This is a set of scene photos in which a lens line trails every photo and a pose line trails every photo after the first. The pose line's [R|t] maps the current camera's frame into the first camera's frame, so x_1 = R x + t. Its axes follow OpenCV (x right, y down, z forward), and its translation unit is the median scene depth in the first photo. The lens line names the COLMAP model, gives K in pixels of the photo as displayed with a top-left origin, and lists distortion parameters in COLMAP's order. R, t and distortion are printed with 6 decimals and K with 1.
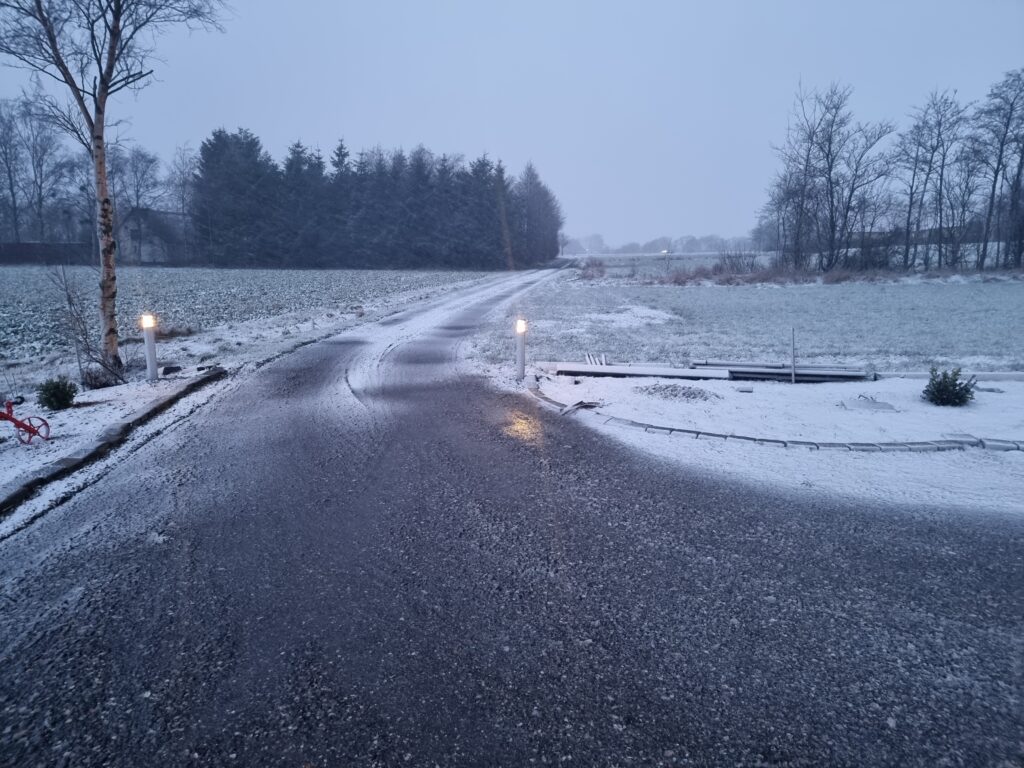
lens RADIAL K [[707.4, 0, 512.0], [0, 707.4, 384.0], [0, 0, 1]] dist [0.082394, -0.059243]
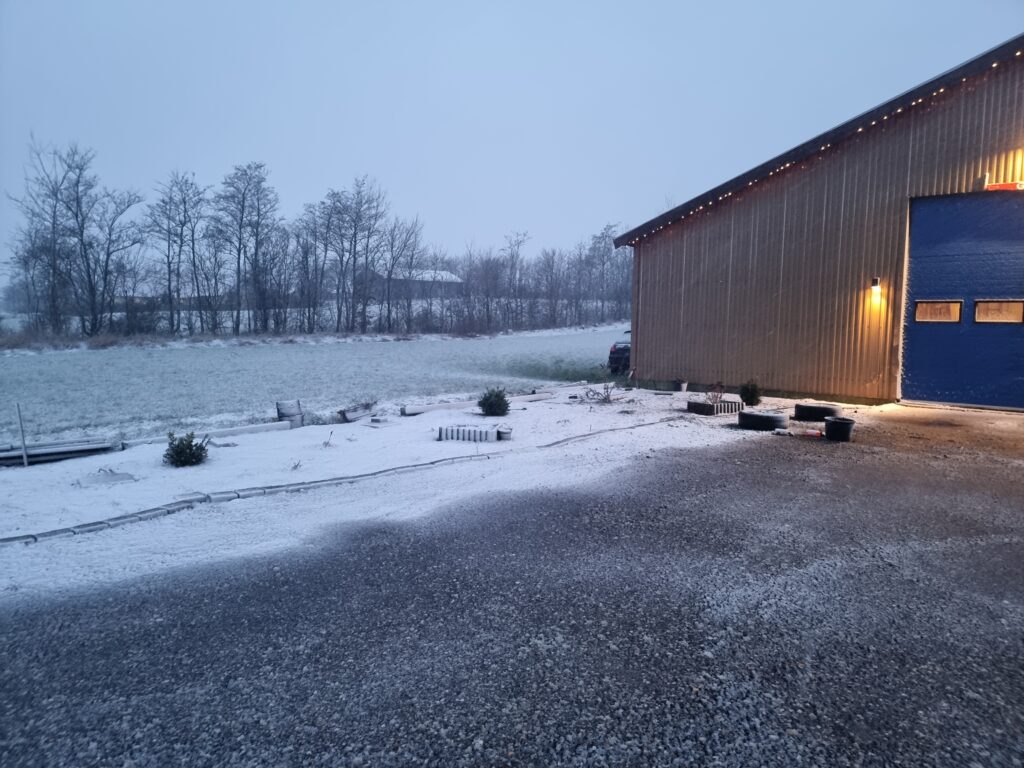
lens RADIAL K [[707.4, 0, 512.0], [0, 707.4, 384.0], [0, 0, 1]] dist [0.082394, -0.059243]
pose [[0.605375, -0.064775, 0.793301, 0.016893], [0.133558, 0.990818, -0.021016, -0.000785], [-0.784655, 0.118674, 0.608467, -0.004979]]
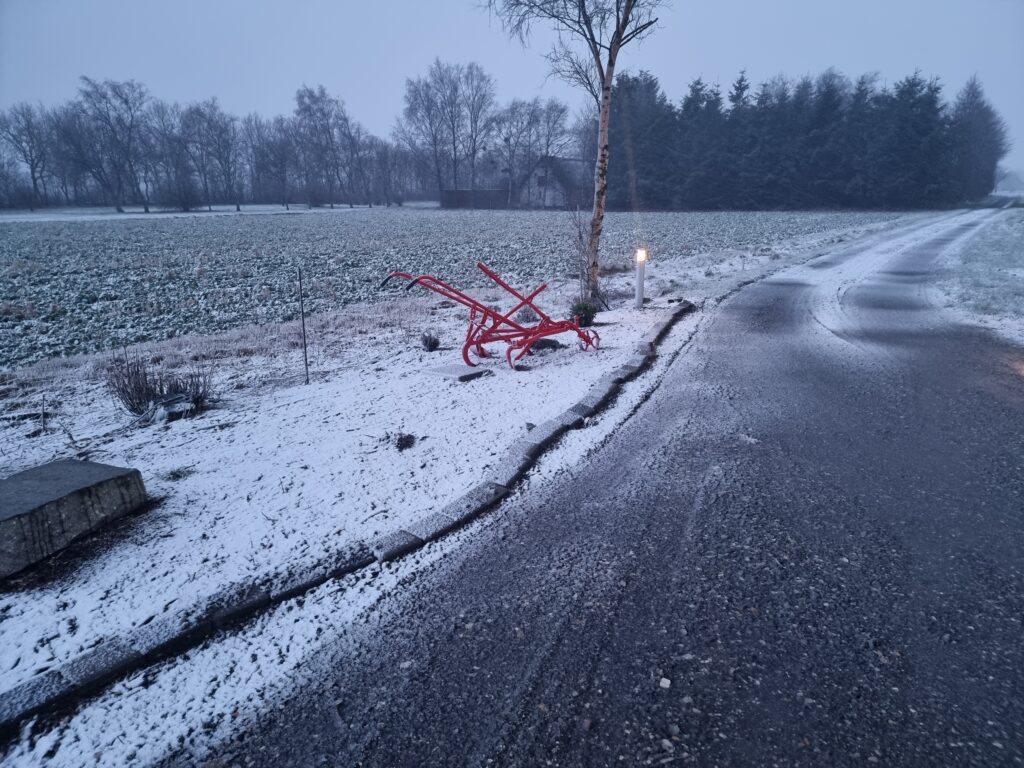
lens RADIAL K [[711.1, 0, 512.0], [0, 711.1, 384.0], [0, 0, 1]] dist [0.090058, -0.063462]
pose [[0.879333, 0.115986, -0.461867, -0.034118], [-0.080817, 0.992163, 0.095291, 0.005291], [0.469300, -0.046466, 0.881816, -0.021165]]
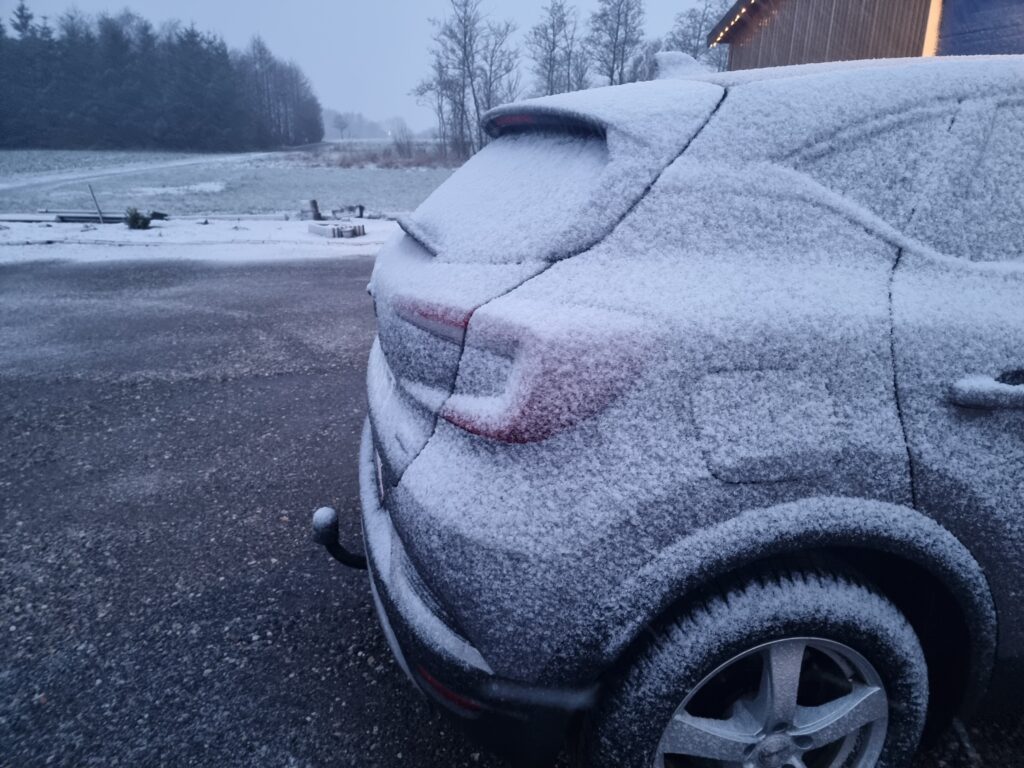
lens RADIAL K [[707.4, 0, 512.0], [0, 707.4, 384.0], [0, 0, 1]] dist [0.082394, -0.059243]
pose [[0.965910, -0.077657, 0.246957, 0.197890], [0.039592, 0.987038, 0.155528, 0.032145], [-0.255834, -0.140449, 0.956464, -0.193288]]
